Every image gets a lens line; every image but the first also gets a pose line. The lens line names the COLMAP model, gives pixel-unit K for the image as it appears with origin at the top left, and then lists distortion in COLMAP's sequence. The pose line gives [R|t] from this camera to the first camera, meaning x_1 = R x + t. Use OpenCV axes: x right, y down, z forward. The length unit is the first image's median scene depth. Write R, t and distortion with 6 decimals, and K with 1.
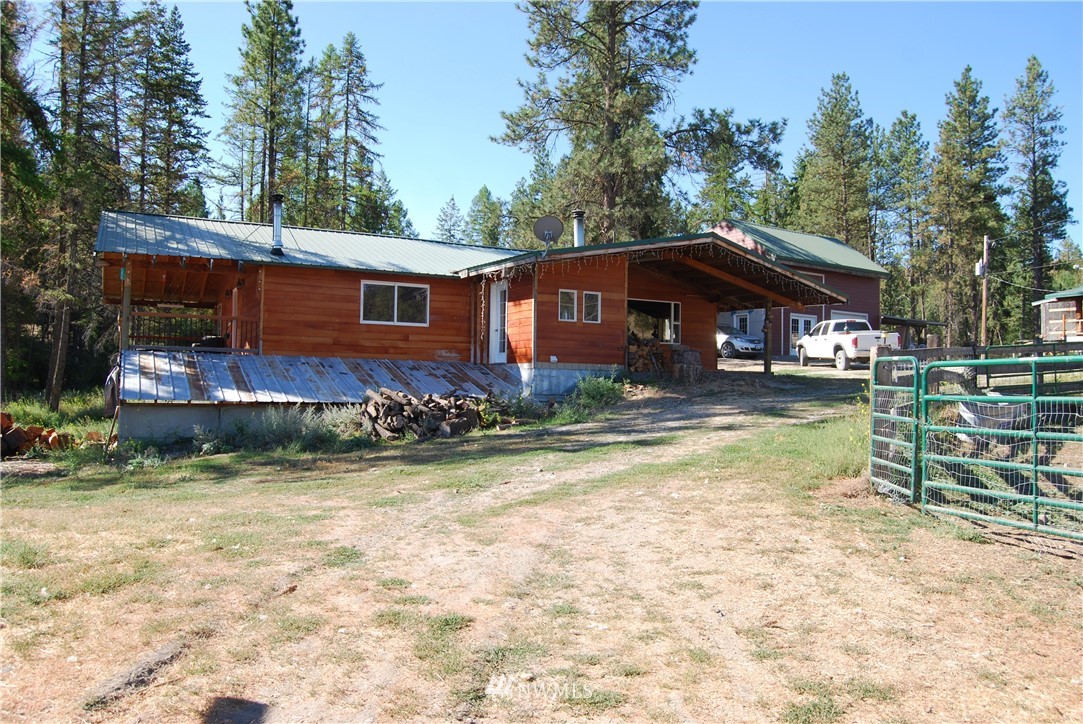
lens RADIAL K [[858.6, 0, 541.5], [0, 858.6, 362.0], [0, 0, 1]] dist [-0.099259, 0.047108]
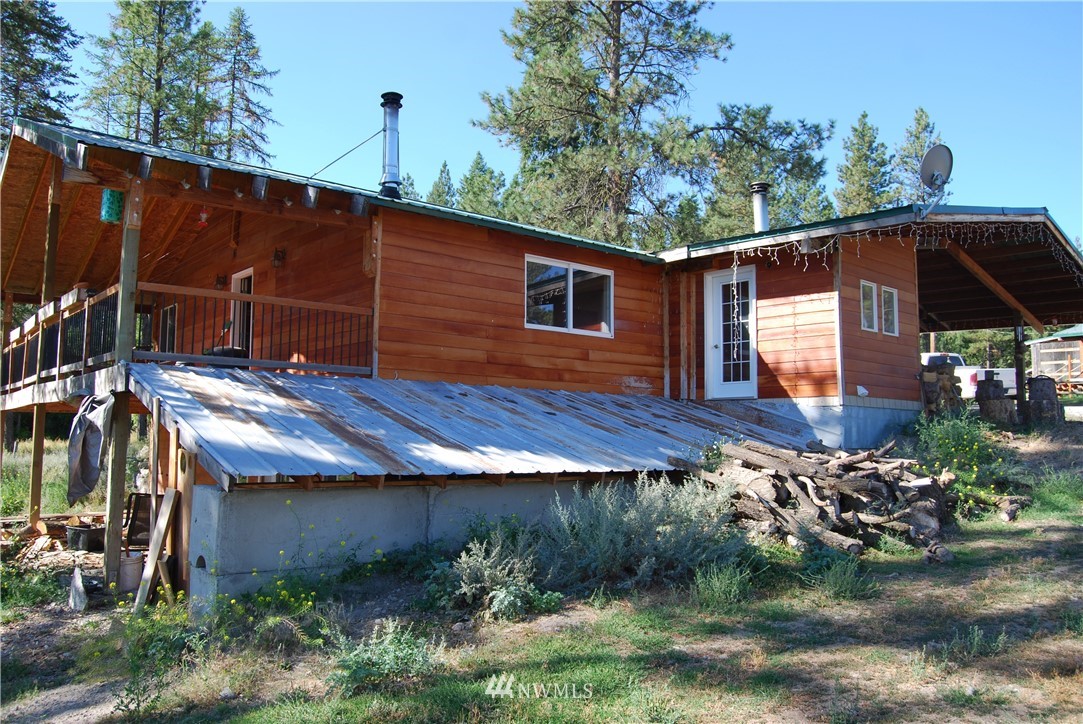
lens RADIAL K [[858.6, 0, 541.5], [0, 858.6, 362.0], [0, 0, 1]] dist [-0.099259, 0.047108]
pose [[0.974759, 0.015324, 0.222734, -0.313450], [-0.002969, 0.998443, -0.055703, 0.009761], [-0.223240, 0.053635, 0.973287, 0.410508]]
